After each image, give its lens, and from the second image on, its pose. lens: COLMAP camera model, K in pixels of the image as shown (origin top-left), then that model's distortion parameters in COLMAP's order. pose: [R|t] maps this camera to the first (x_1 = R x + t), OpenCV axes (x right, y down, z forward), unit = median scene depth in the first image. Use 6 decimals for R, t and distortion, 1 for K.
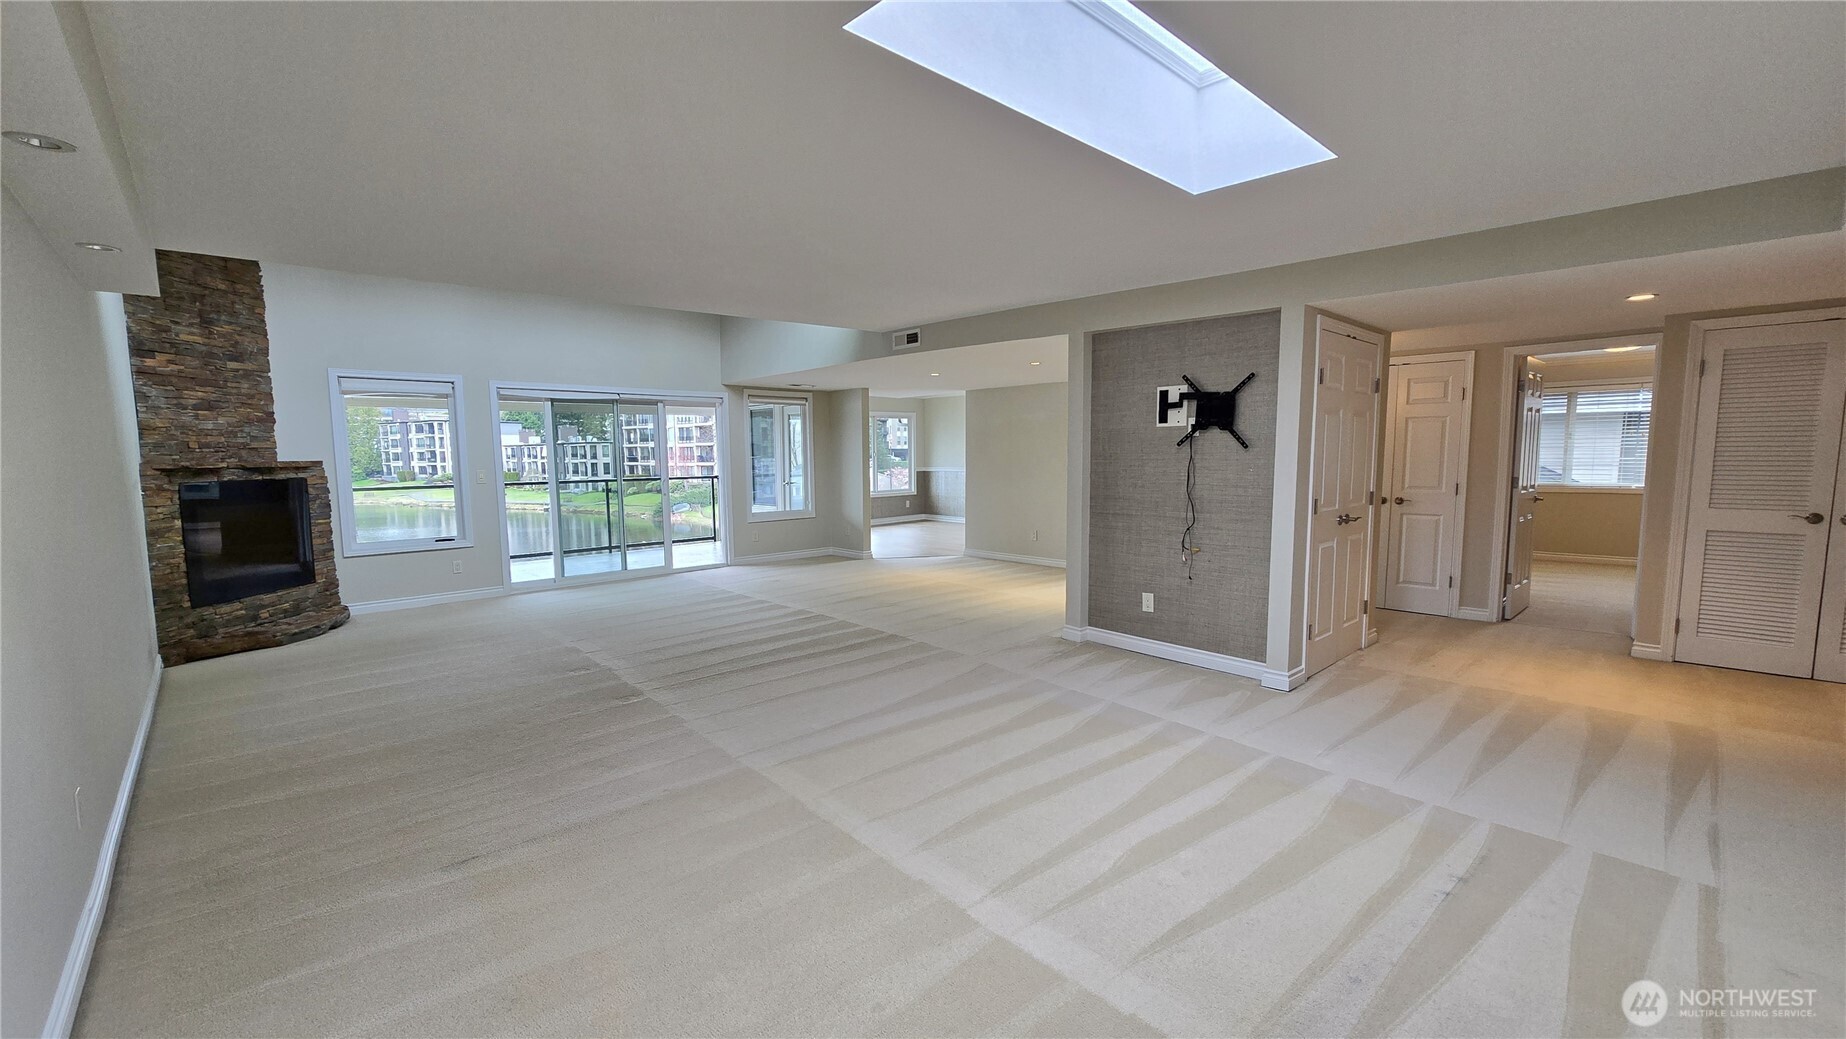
lens RADIAL K [[752.0, 0, 917.5], [0, 752.0, 530.3], [0, 0, 1]] dist [-0.002057, 0.000260]
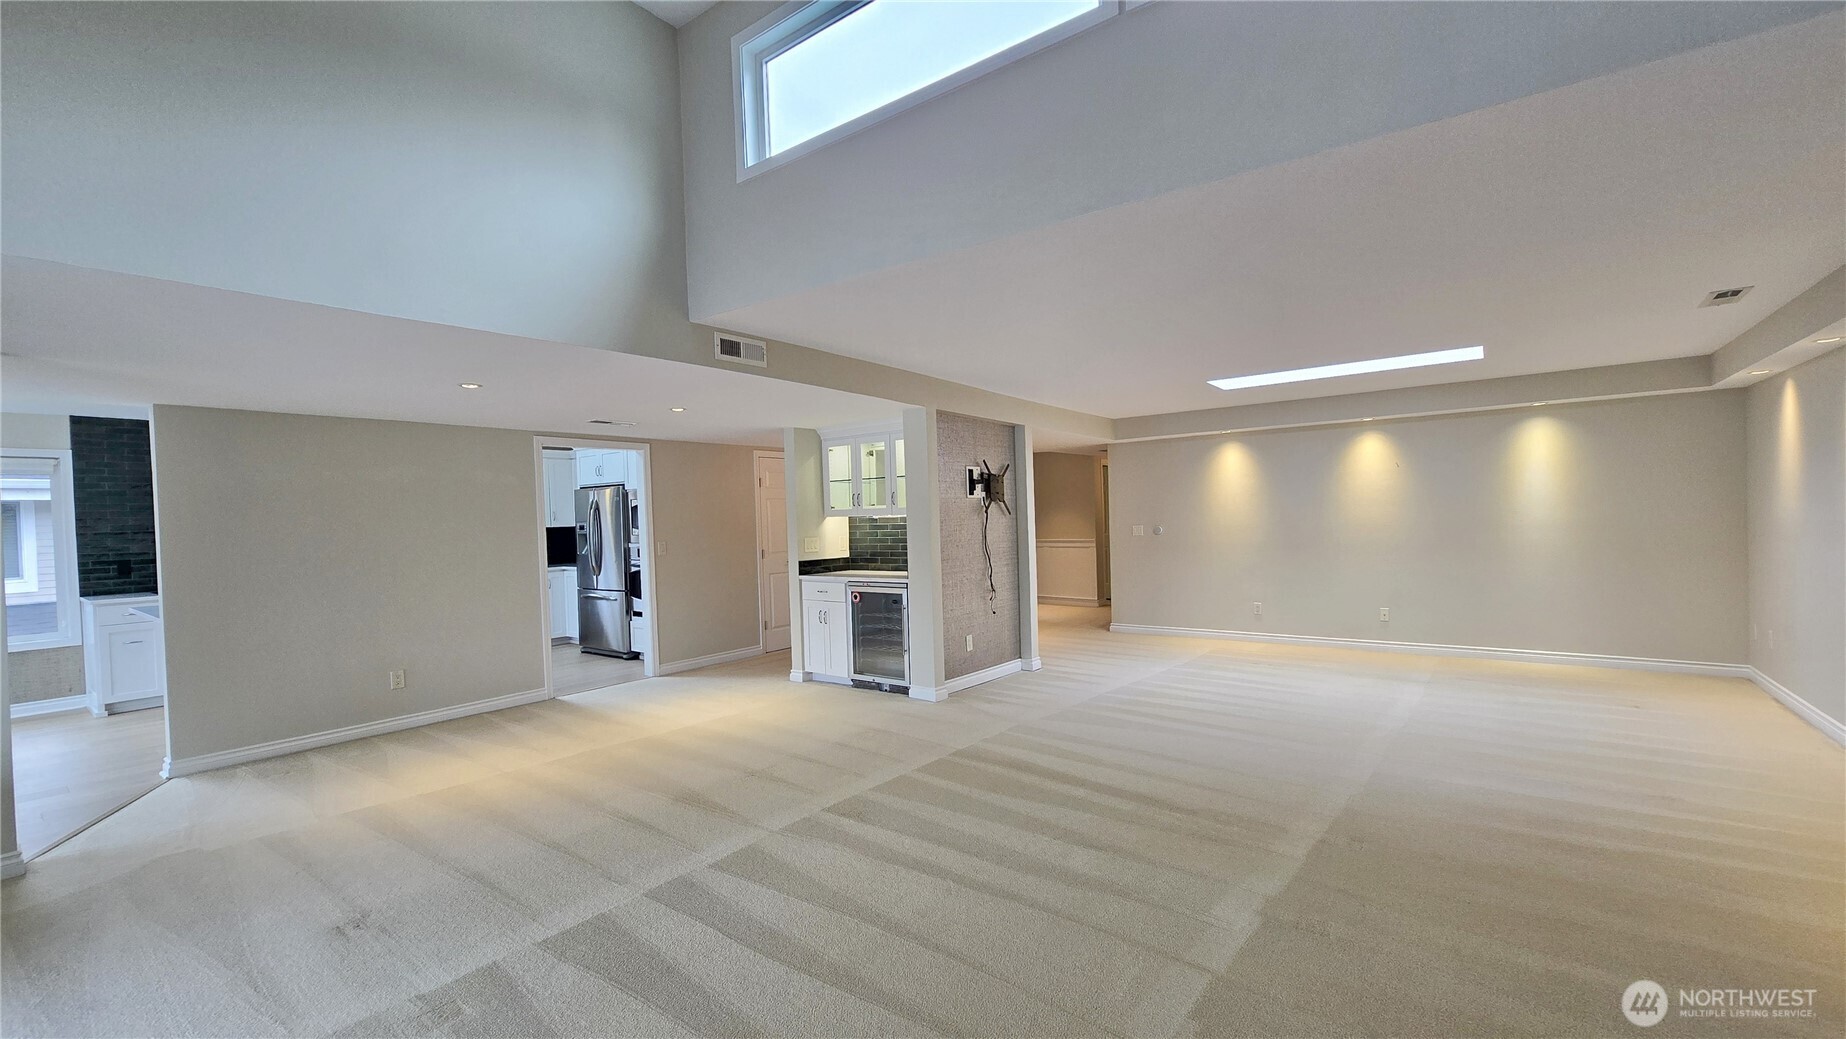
lens RADIAL K [[756.6, 0, 923.1], [0, 756.6, 529.4], [0, 0, 1]] dist [-0.000007, 0.000124]
pose [[-0.176854, -0.005500, 0.984222, -0.811745], [0.132764, 0.990712, 0.029393, -0.119259], [-0.975242, 0.135868, -0.174481, 1.170397]]
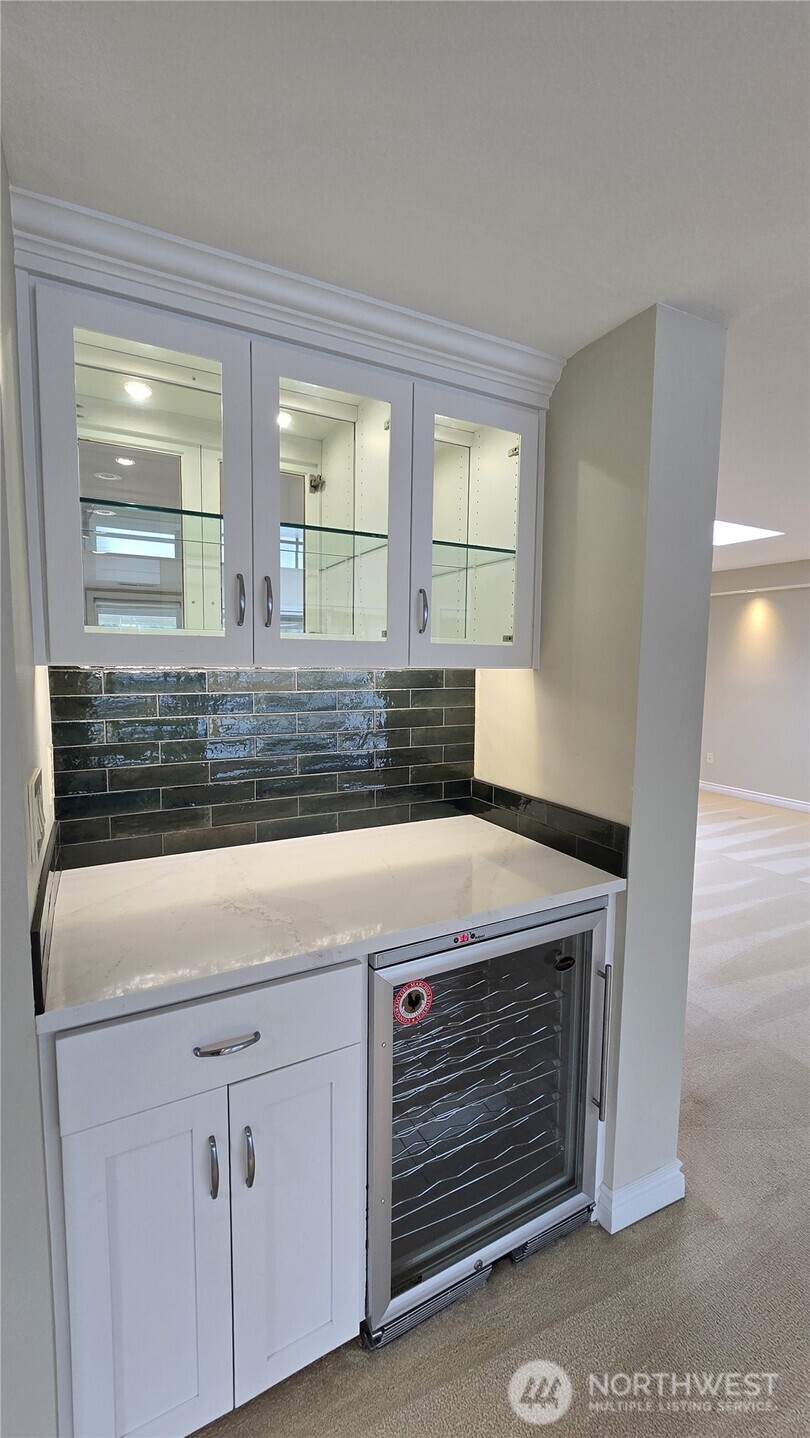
lens RADIAL K [[585.8, 0, 393.2], [0, 585.8, 715.0], [0, 0, 1]] dist [-0.002057, 0.000260]
pose [[-0.964446, -0.027082, 0.262888, 0.259235], [0.024668, 0.981167, 0.191578, -0.142615], [-0.263125, 0.191252, -0.945615, 1.267157]]
